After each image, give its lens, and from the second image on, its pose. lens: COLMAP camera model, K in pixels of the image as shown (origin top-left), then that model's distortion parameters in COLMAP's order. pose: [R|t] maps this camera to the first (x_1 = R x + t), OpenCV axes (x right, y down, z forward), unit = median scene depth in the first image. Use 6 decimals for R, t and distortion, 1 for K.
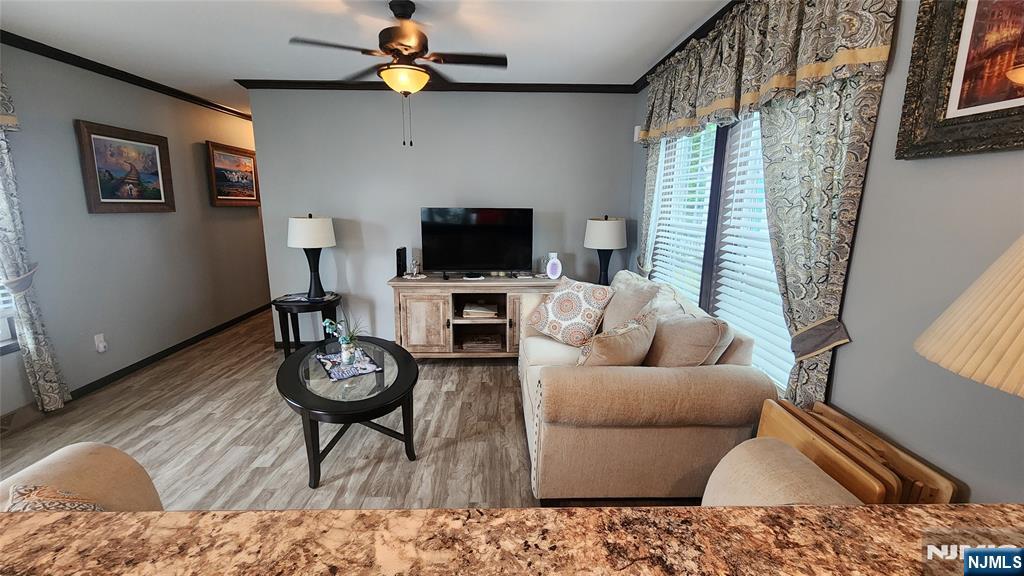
lens RADIAL K [[425.0, 0, 513.5], [0, 425.0, 284.6], [0, 0, 1]] dist [-0.000205, 0.000178]
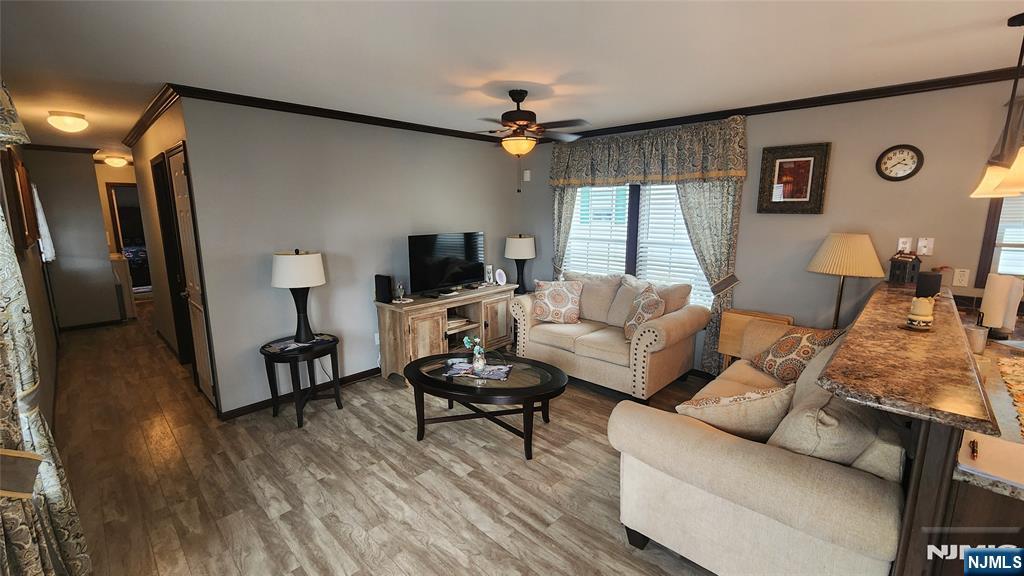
lens RADIAL K [[421.7, 0, 514.8], [0, 421.7, 285.0], [0, 0, 1]] dist [0.002582, 0.000409]
pose [[0.714716, -0.133729, 0.686511, -0.990573], [0.147405, 0.988305, 0.039056, -0.075685], [-0.683705, 0.073281, 0.726070, 0.048973]]
